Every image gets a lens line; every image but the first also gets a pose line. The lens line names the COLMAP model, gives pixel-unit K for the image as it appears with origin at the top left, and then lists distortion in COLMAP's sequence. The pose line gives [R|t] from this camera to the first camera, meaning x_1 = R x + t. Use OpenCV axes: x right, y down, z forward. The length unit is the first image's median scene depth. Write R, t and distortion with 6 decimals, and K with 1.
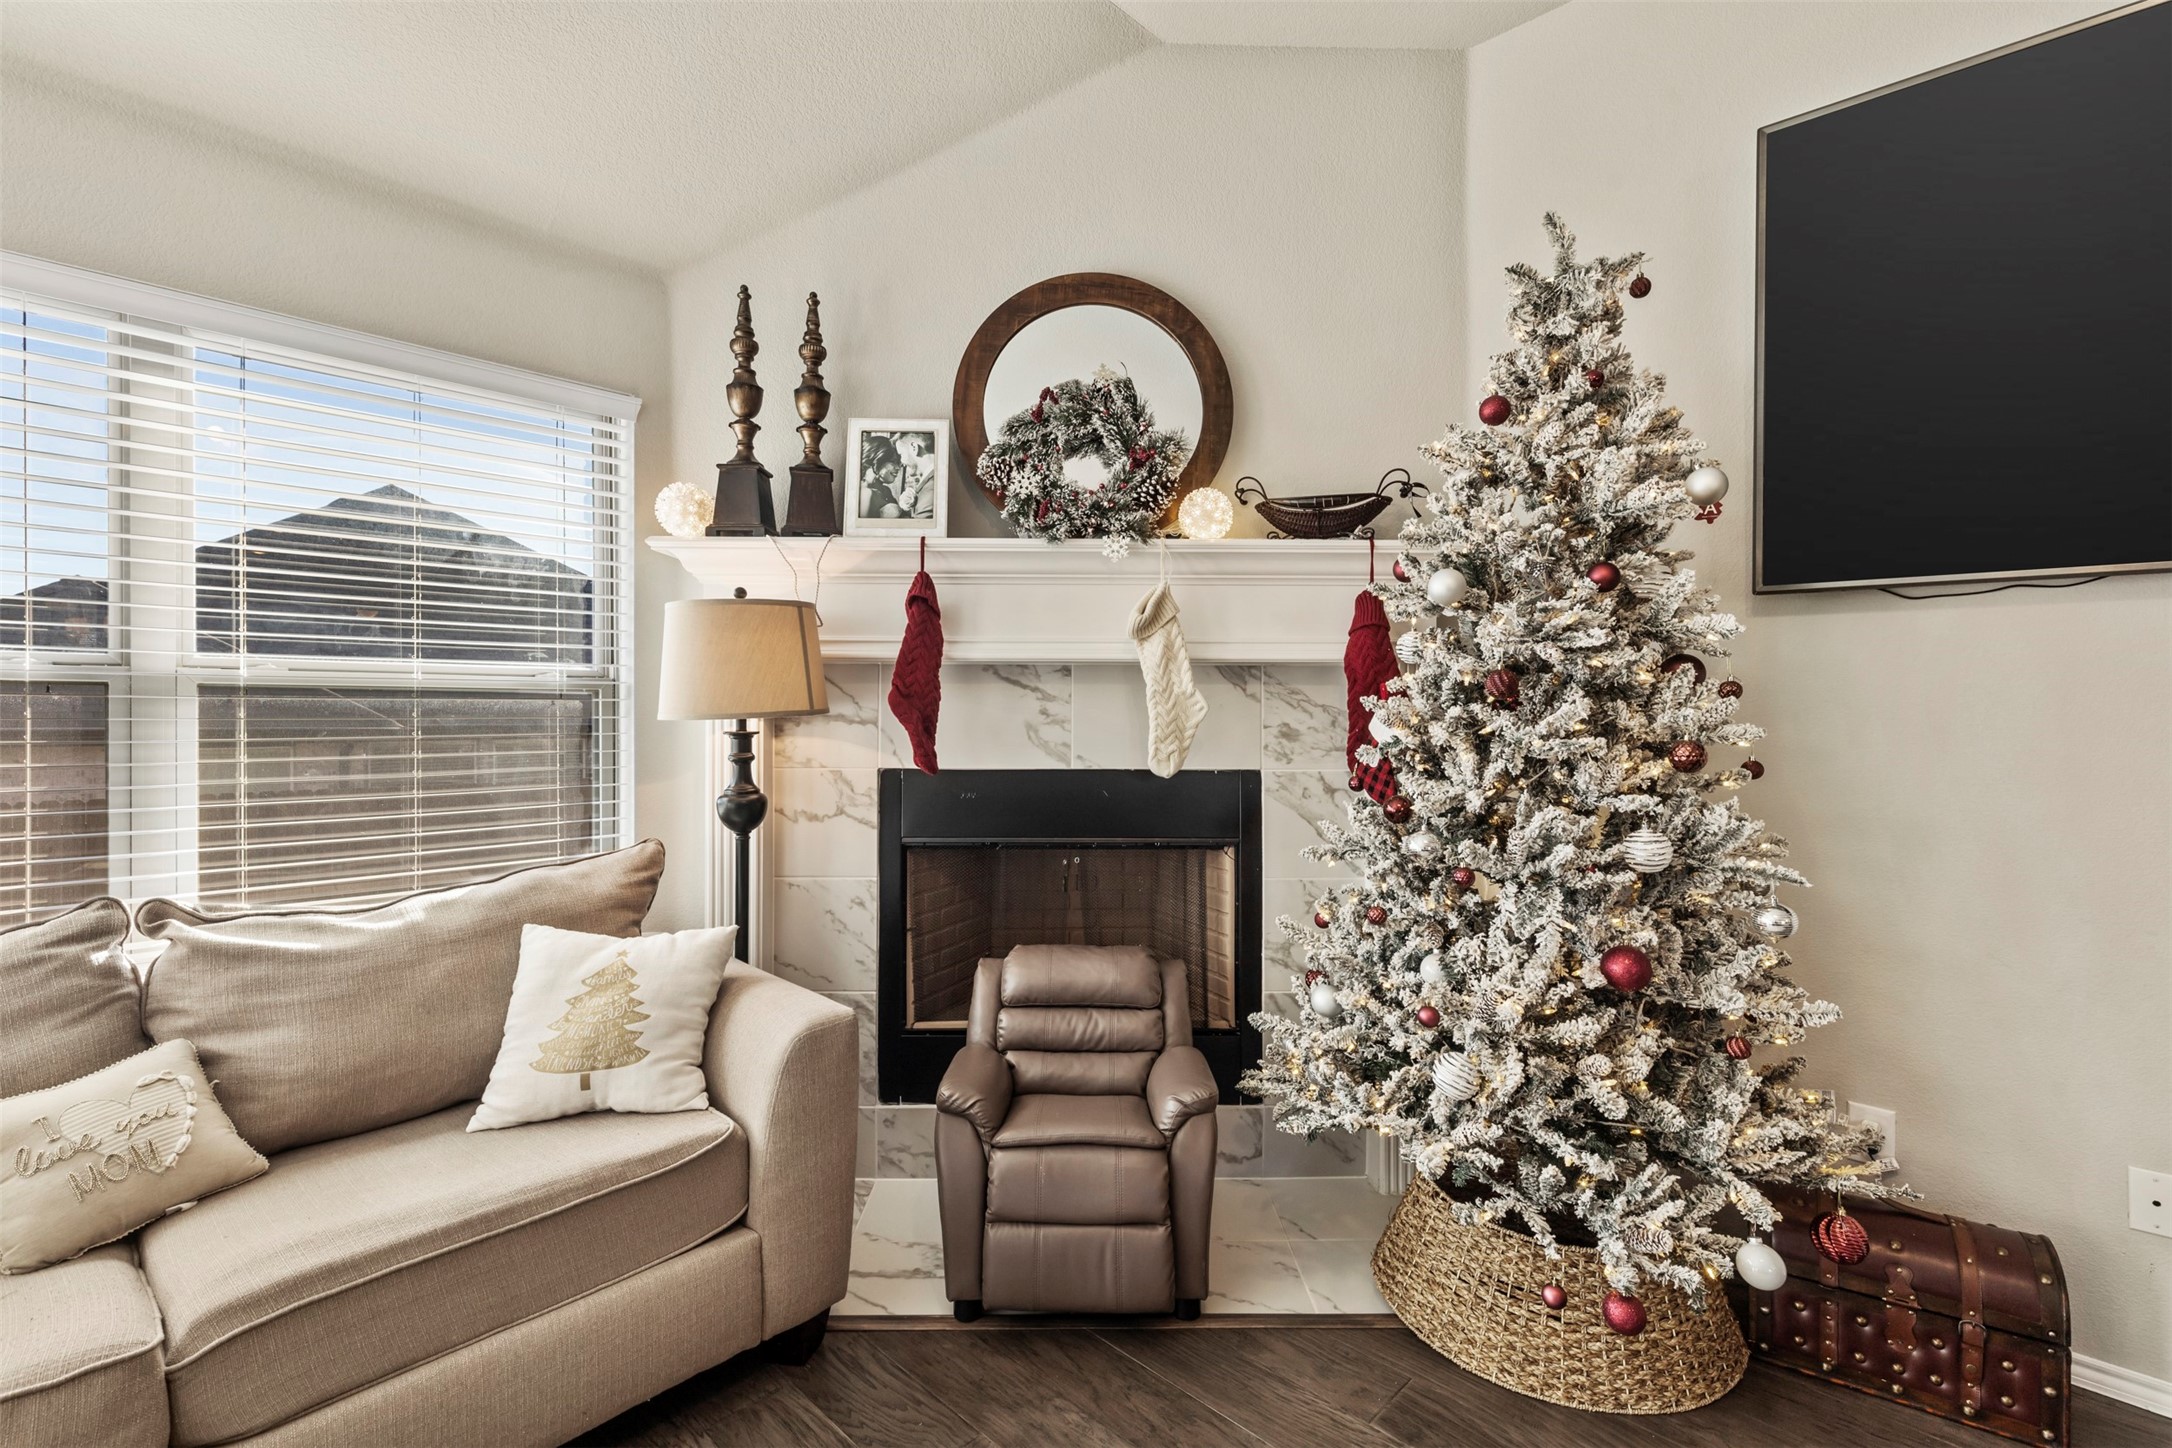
lens RADIAL K [[963.5, 0, 1092.2], [0, 963.5, 724.2], [0, 0, 1]] dist [0.001965, 0.000100]
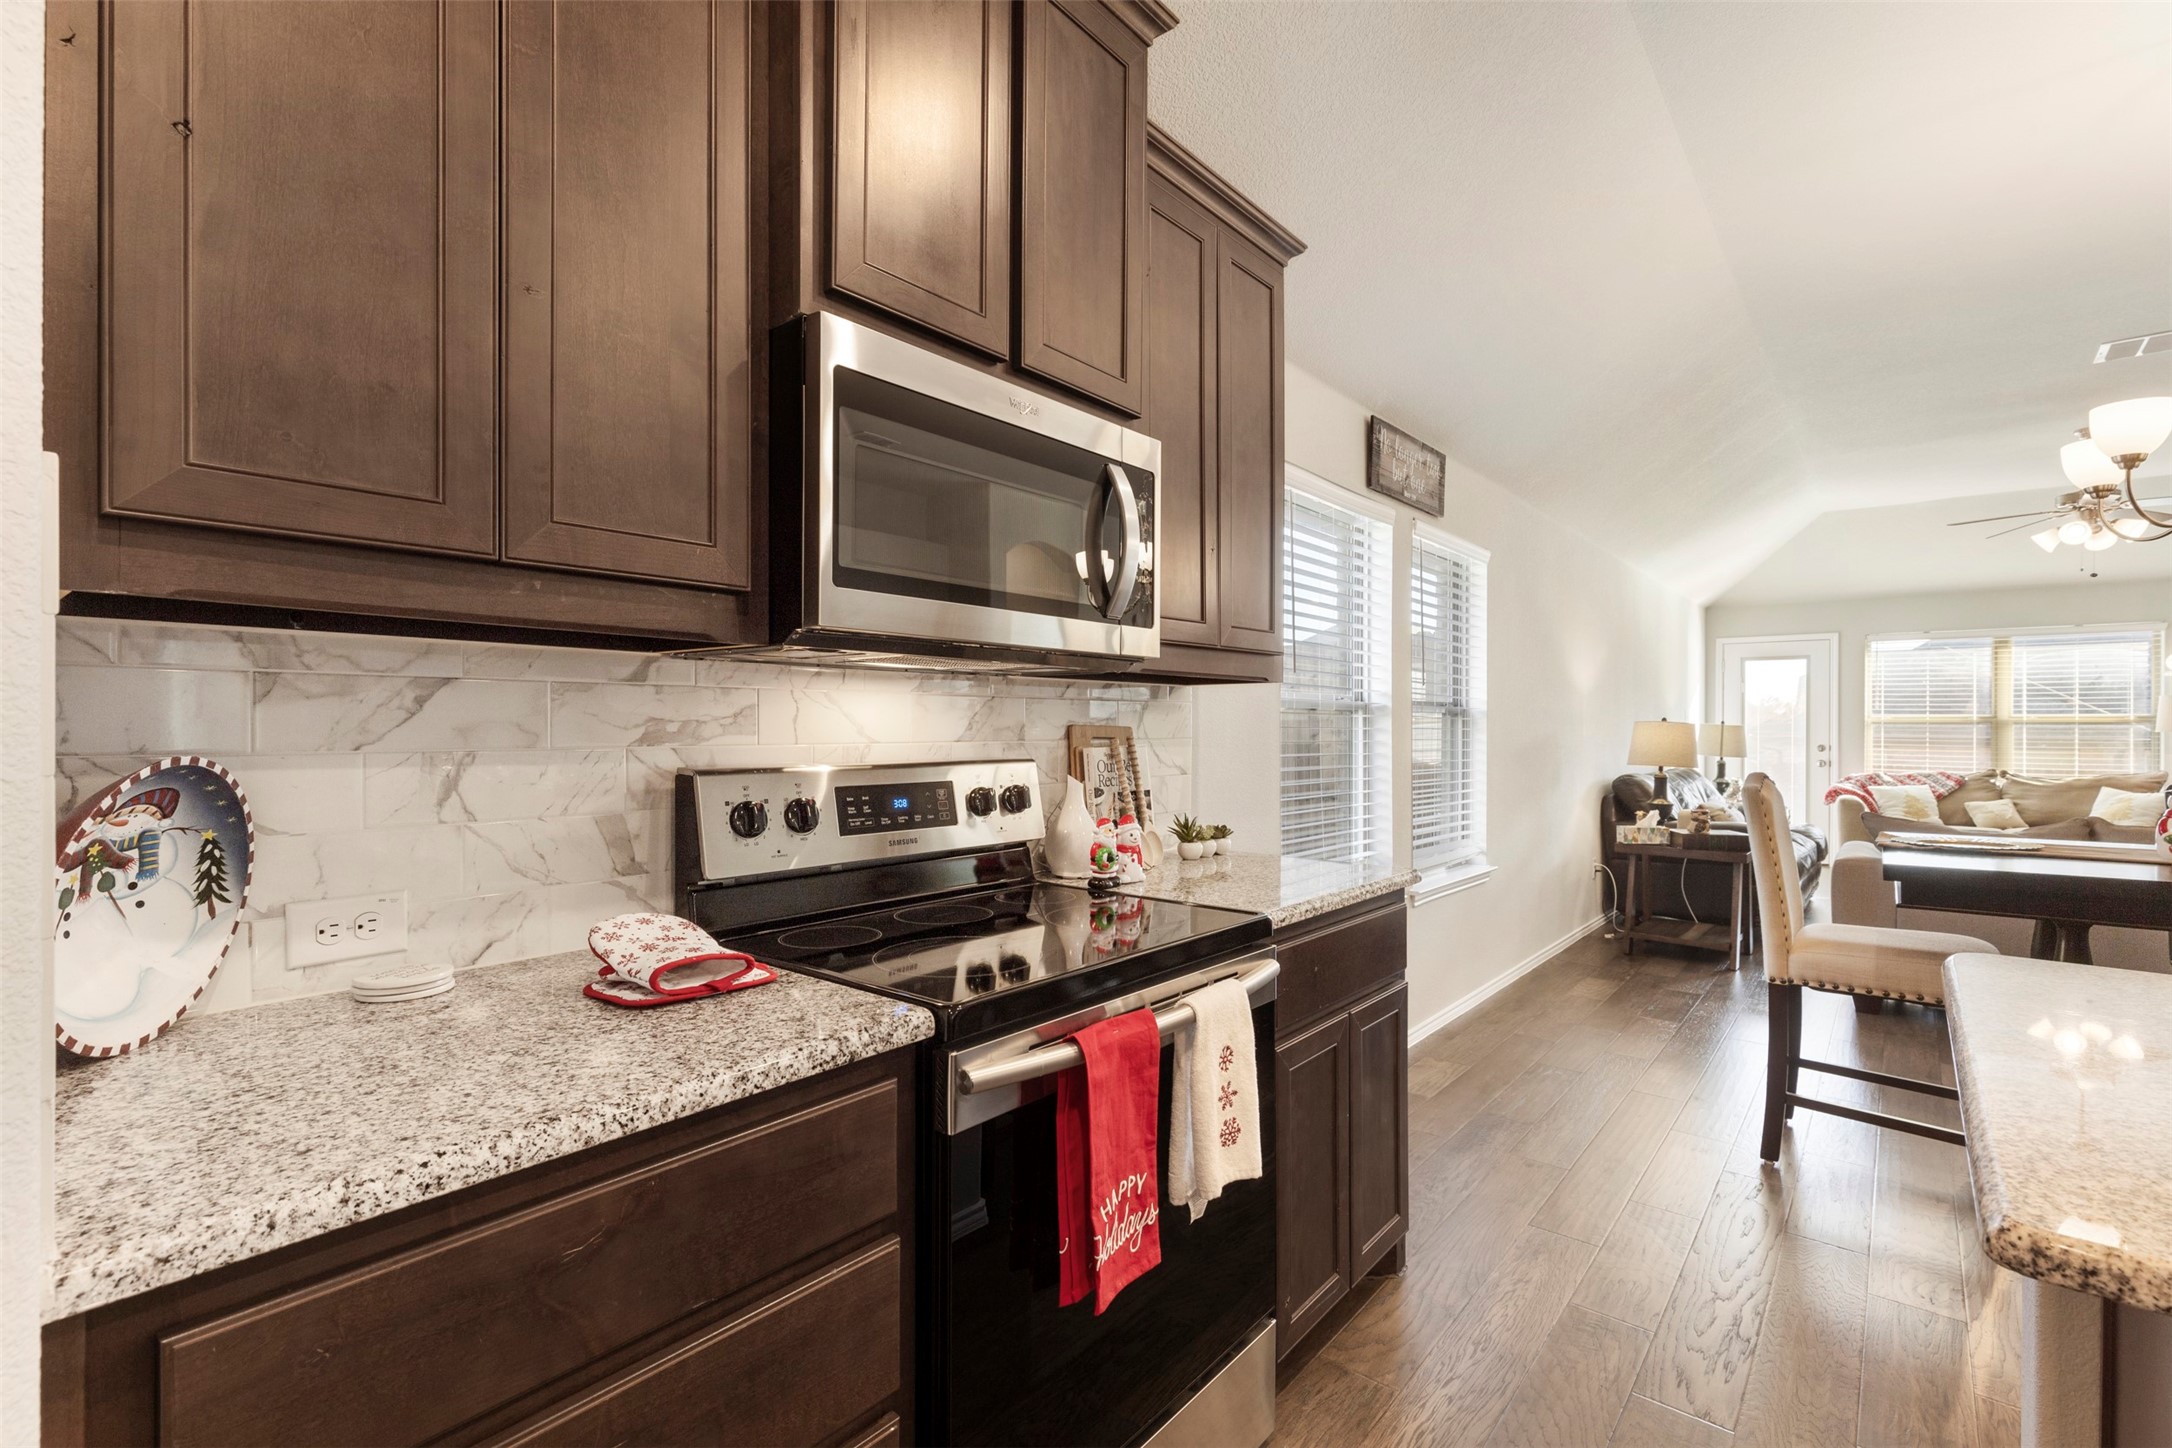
lens RADIAL K [[976.4, 0, 1091.6], [0, 976.4, 722.9], [0, 0, 1]] dist [0.003083, -0.000399]
pose [[0.069986, -0.003807, -0.997541, 2.334320], [-0.011837, 0.999919, -0.004647, 0.021673], [0.997478, 0.012133, 0.069936, -2.531705]]
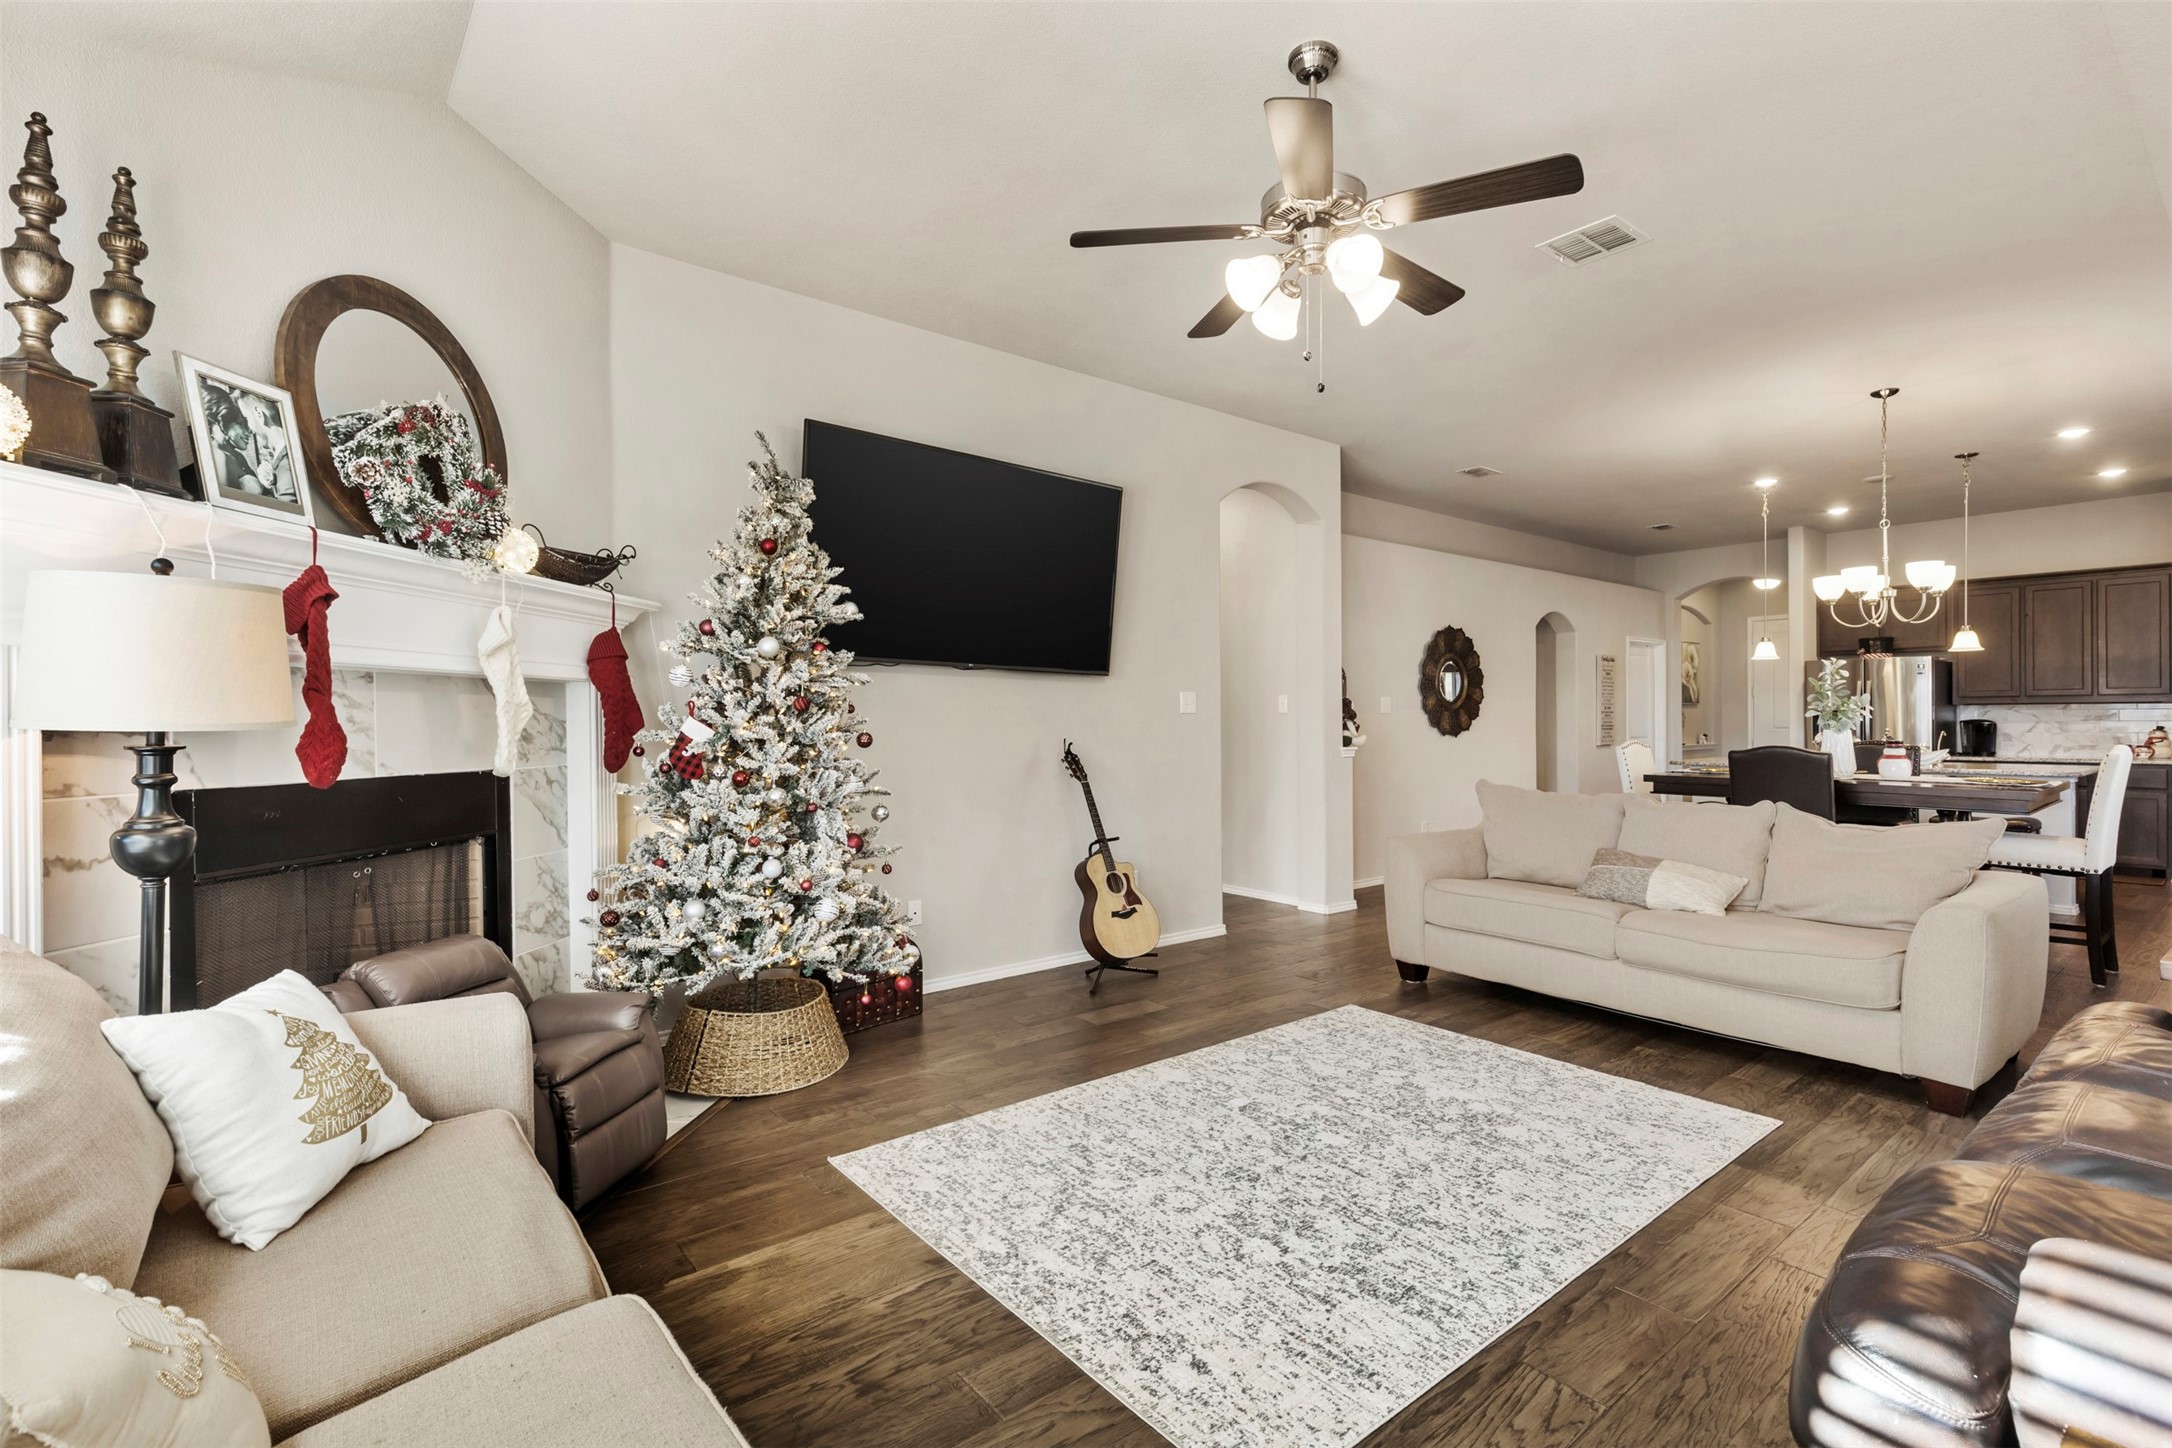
lens RADIAL K [[979.7, 0, 1088.8], [0, 979.7, 720.1], [0, 0, 1]] dist [0.010313, 0.000144]
pose [[0.128738, -0.002231, 0.991676, -0.981690], [0.011534, 0.999933, 0.000753, -0.004713], [-0.991612, 0.011341, 0.128755, 0.154430]]
